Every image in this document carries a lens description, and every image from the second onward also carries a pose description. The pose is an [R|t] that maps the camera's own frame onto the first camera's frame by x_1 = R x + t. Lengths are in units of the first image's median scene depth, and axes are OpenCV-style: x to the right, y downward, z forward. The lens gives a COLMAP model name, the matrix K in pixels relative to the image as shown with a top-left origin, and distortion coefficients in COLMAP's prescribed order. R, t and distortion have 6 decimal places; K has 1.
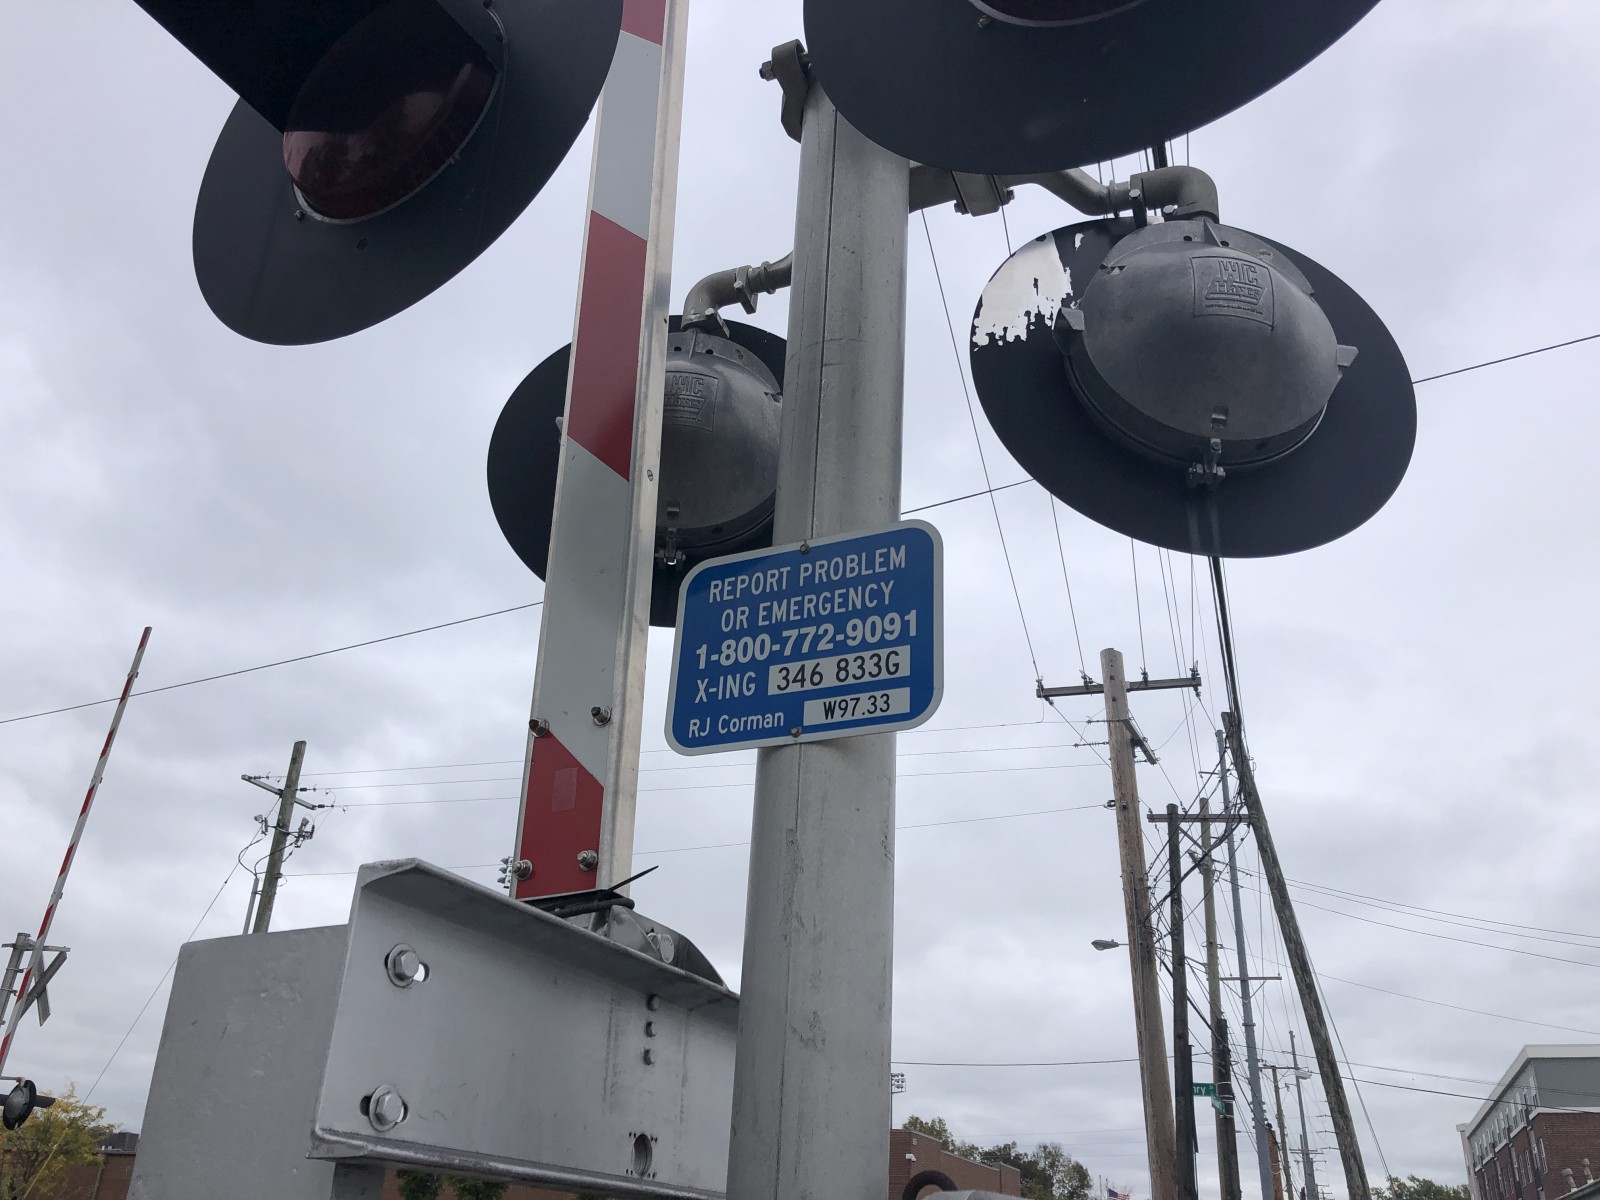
lens RADIAL K [[1280.0, 0, 806.6], [0, 1280.0, 603.5], [0, 0, 1]] dist [0.046483, -0.046809]
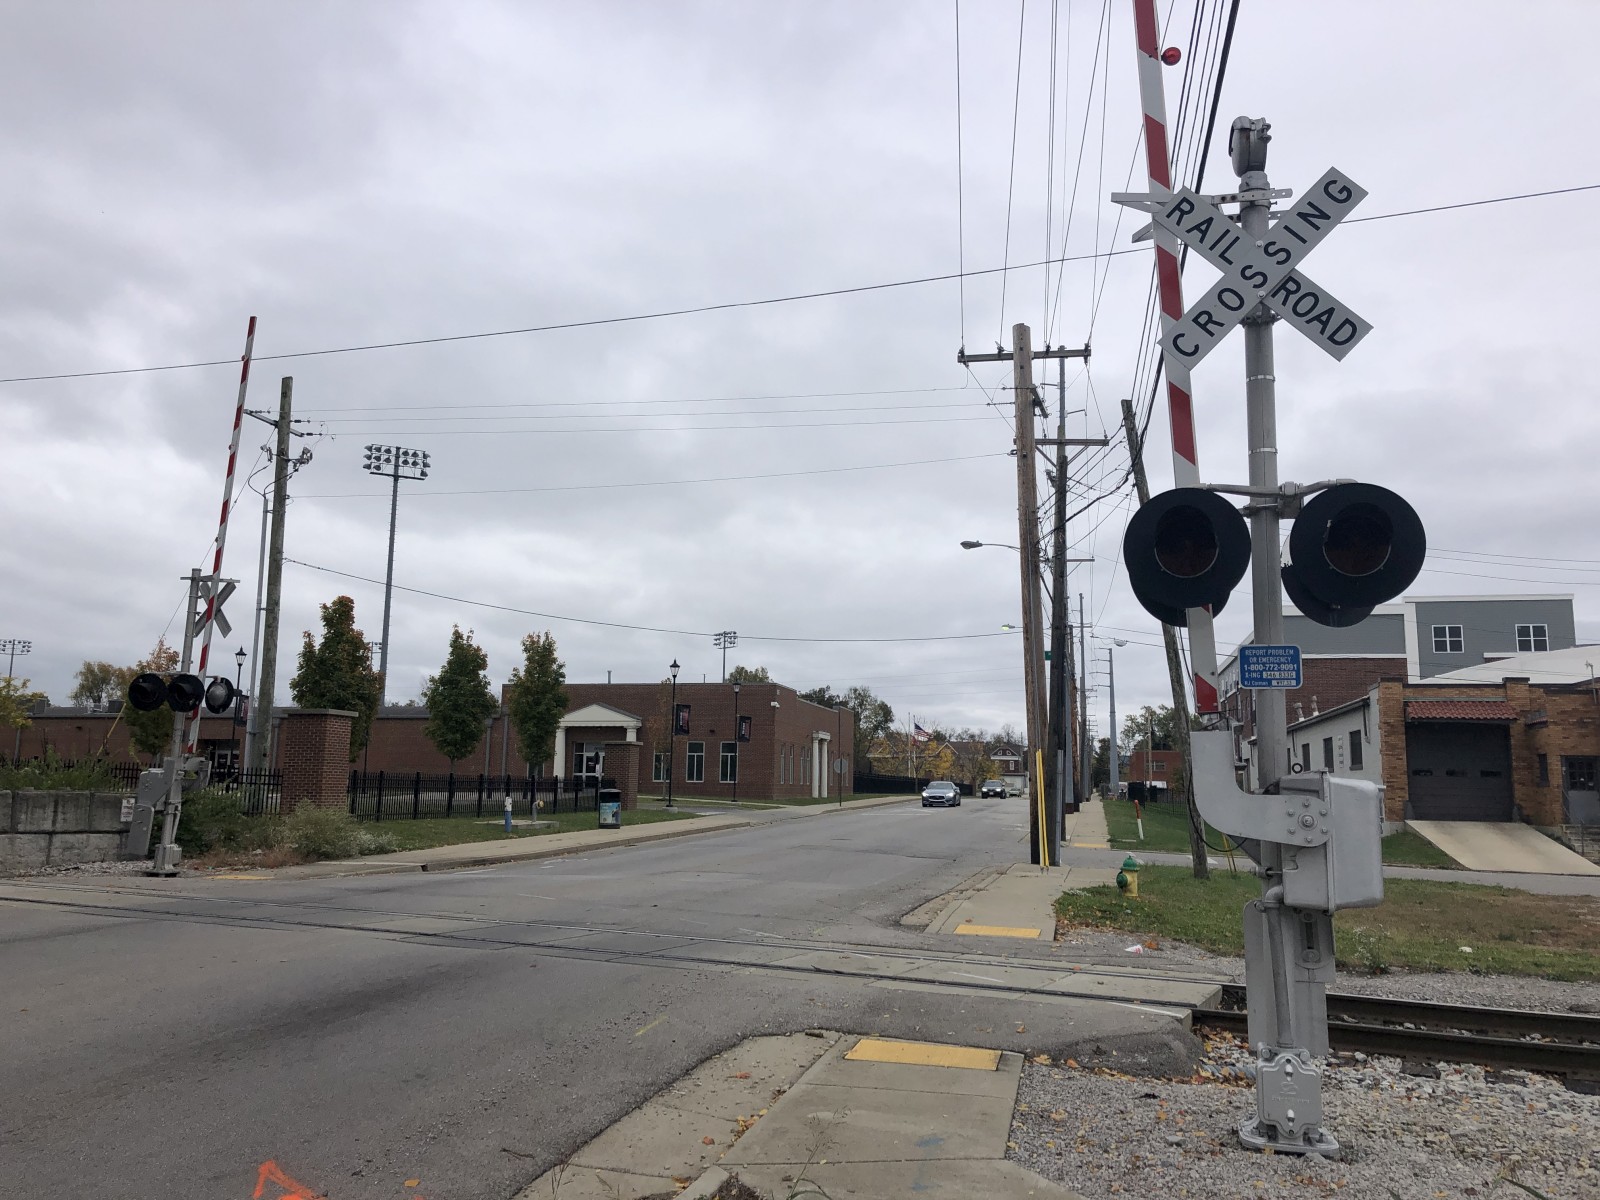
lens RADIAL K [[1280.0, 0, 795.8], [0, 1280.0, 570.5], [0, 0, 1]] dist [0.046483, -0.046809]
pose [[0.990912, -0.008735, 0.134226, -0.116050], [-0.032018, 0.953889, 0.298446, -0.081777], [-0.130643, -0.300031, 0.944941, -0.156547]]
